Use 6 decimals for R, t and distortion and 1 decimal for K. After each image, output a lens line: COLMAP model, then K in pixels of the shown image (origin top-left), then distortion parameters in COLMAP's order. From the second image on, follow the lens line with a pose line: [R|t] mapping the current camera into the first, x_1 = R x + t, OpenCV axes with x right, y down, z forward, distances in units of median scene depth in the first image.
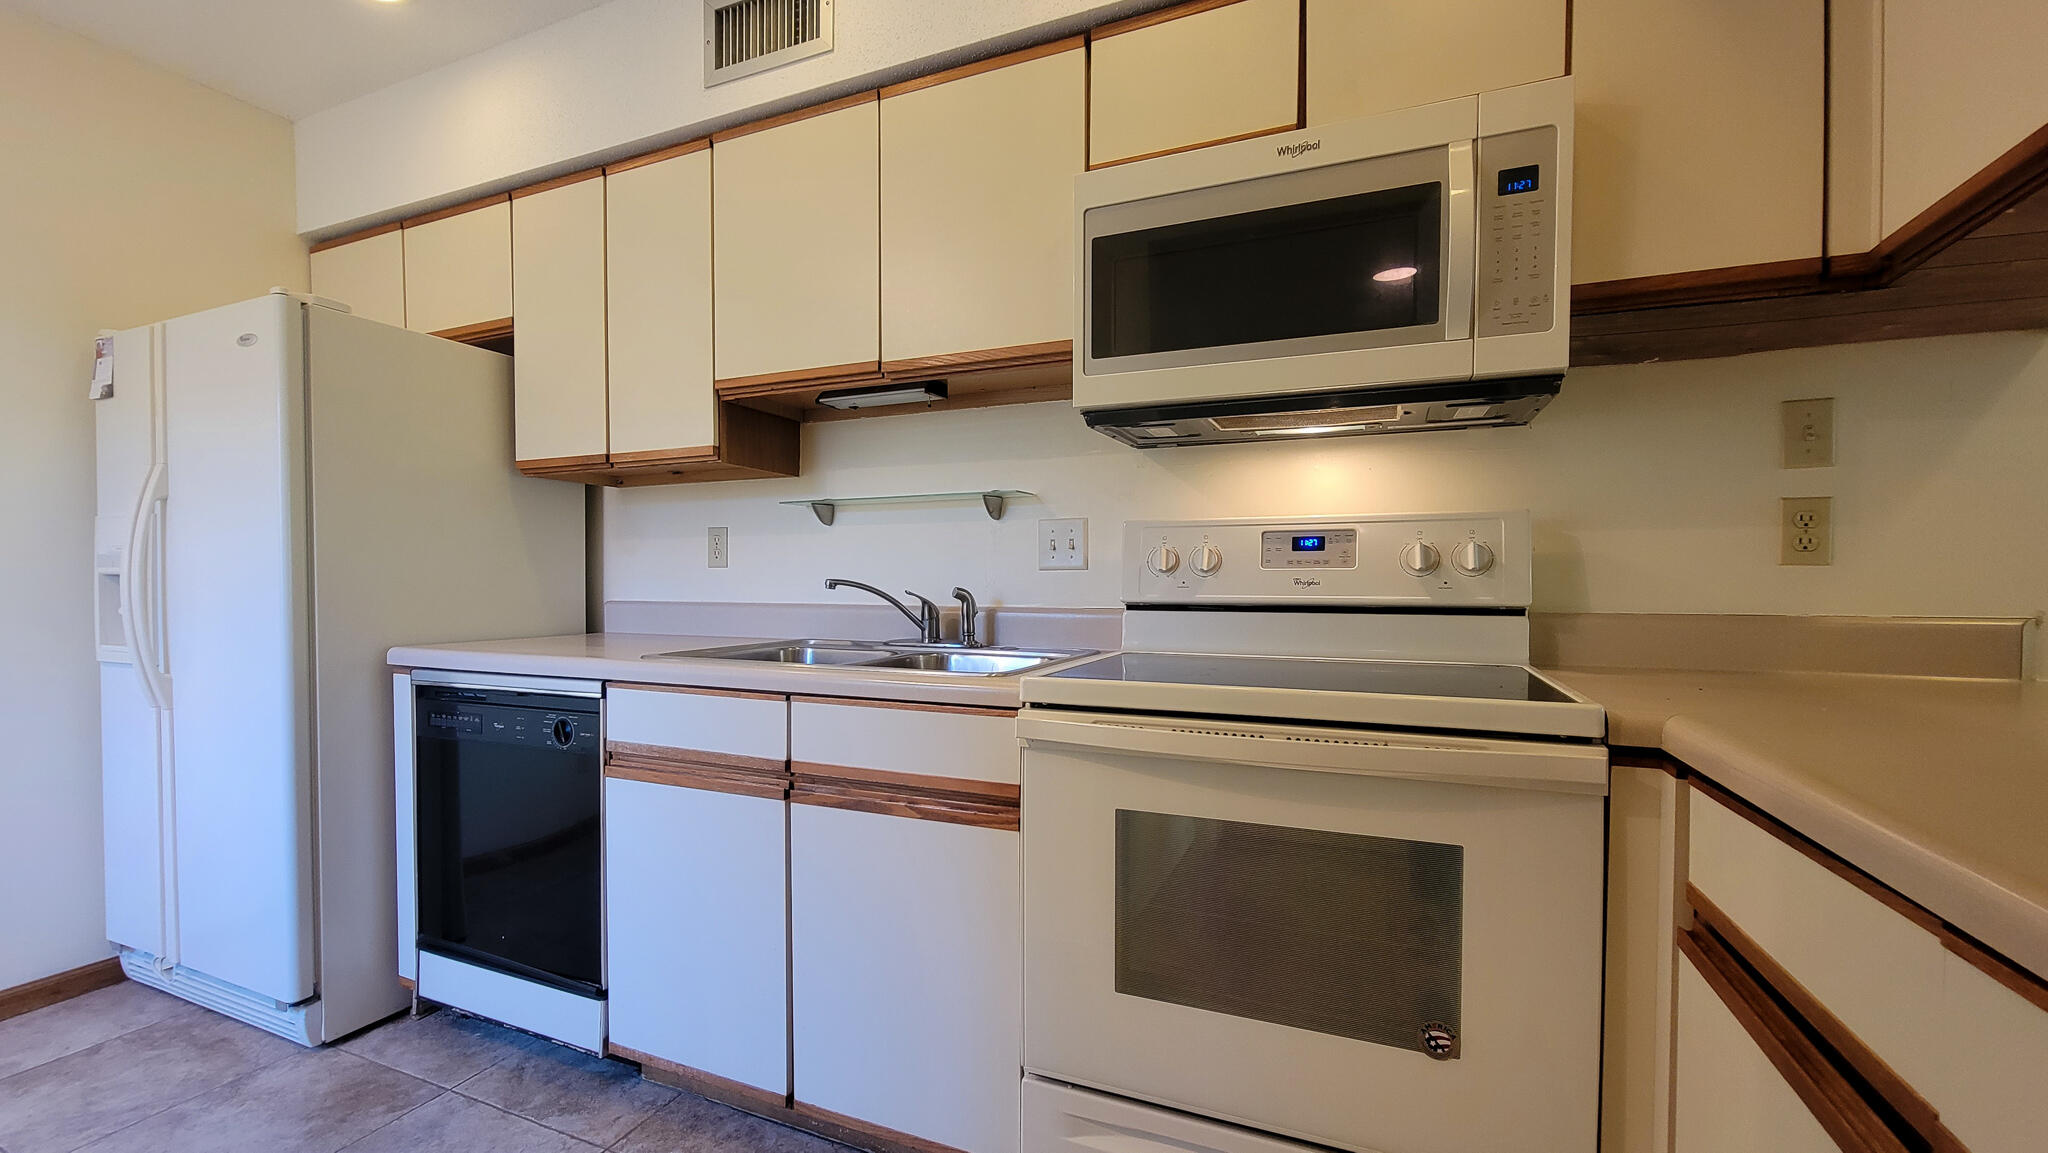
lens RADIAL K [[836.8, 0, 1015.3], [0, 836.8, 606.8], [0, 0, 1]] dist [-0.007307, 0.000238]
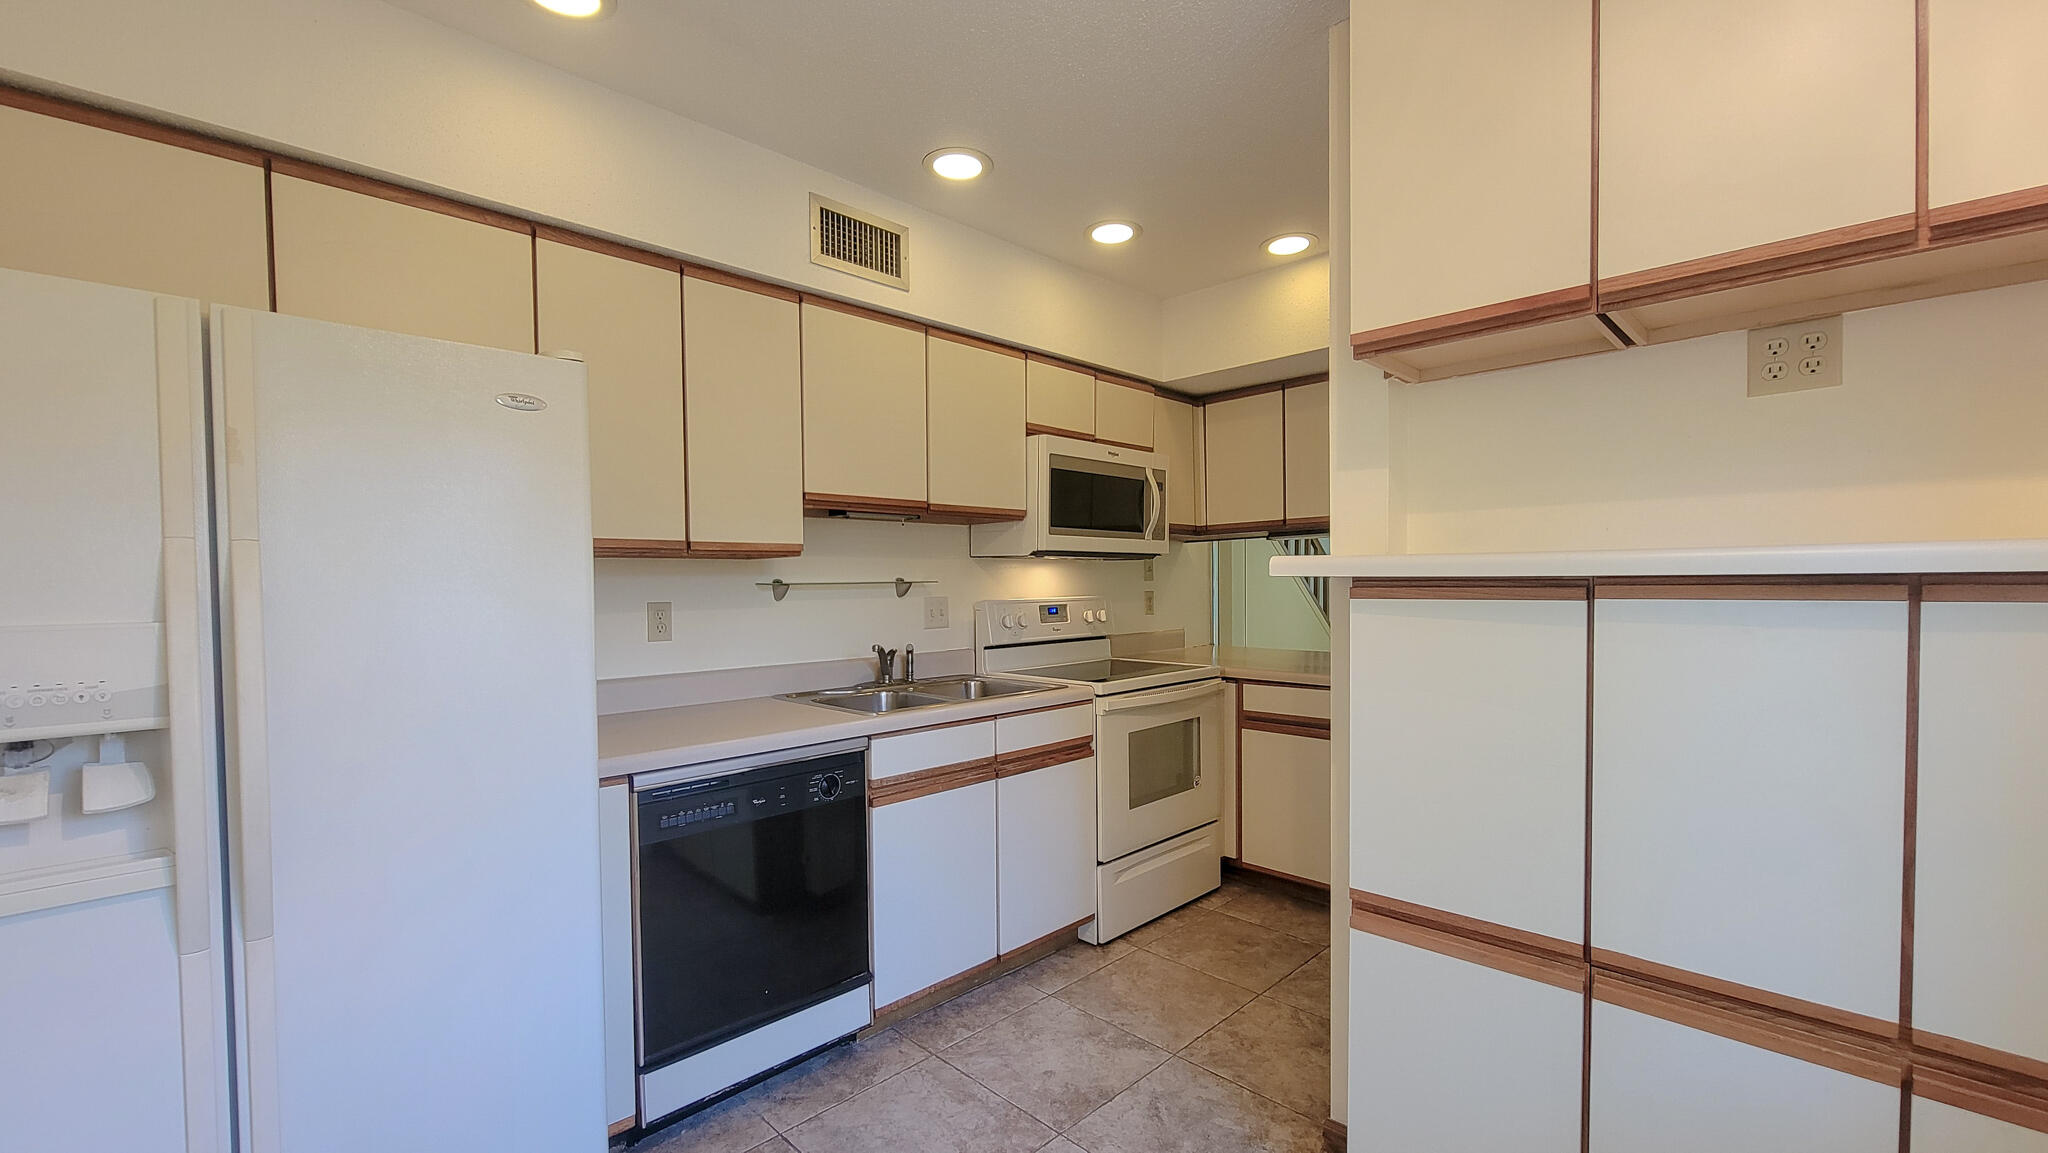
lens RADIAL K [[836.8, 0, 1015.3], [0, 836.8, 606.8], [0, 0, 1]] dist [-0.007307, 0.000238]
pose [[0.375969, -0.033810, 0.926015, -1.598927], [0.038992, 0.999026, 0.020645, -0.130615], [-0.925811, 0.028346, 0.376922, 0.282212]]
